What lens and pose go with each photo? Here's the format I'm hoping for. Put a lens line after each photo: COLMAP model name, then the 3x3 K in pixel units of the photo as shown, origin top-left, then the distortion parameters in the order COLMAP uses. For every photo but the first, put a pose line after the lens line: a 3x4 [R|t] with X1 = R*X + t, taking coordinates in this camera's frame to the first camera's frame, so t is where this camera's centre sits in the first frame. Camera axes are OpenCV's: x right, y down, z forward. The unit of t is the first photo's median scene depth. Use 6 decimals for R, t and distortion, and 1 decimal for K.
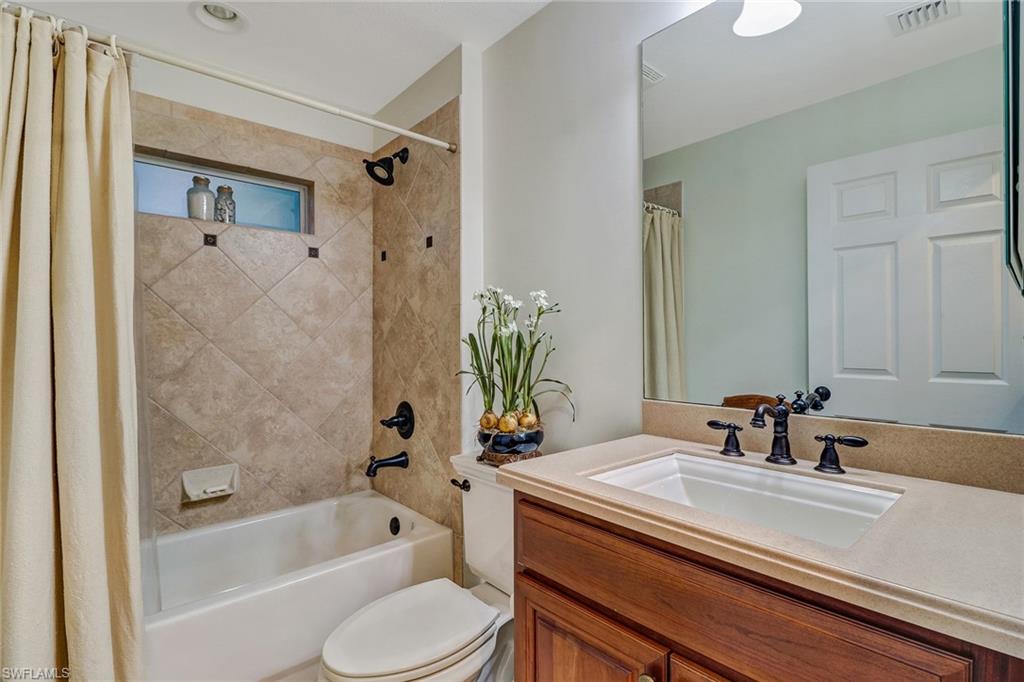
lens RADIAL K [[503.2, 0, 508.3], [0, 503.2, 340.7], [0, 0, 1]] dist [0.000511, -0.014521]
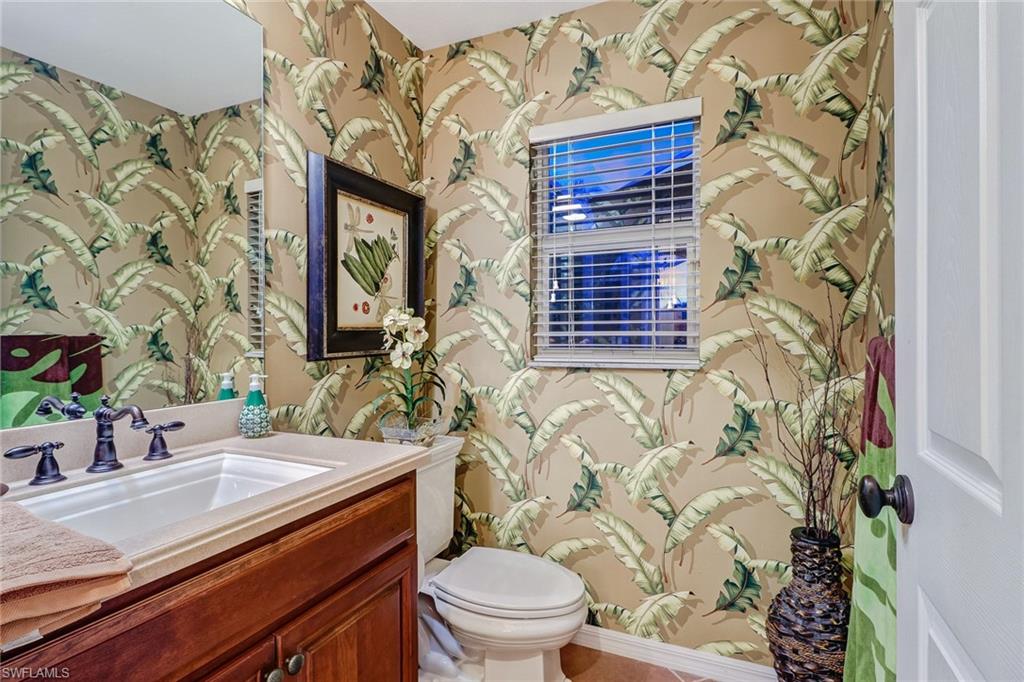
lens RADIAL K [[503.2, 0, 508.3], [0, 503.2, 340.7], [0, 0, 1]] dist [0.000511, -0.014521]
pose [[-0.436227, -0.010997, 0.899769, -0.578214], [0.005208, 0.999878, 0.014745, -0.002678], [-0.899822, 0.011119, -0.436116, 0.703626]]
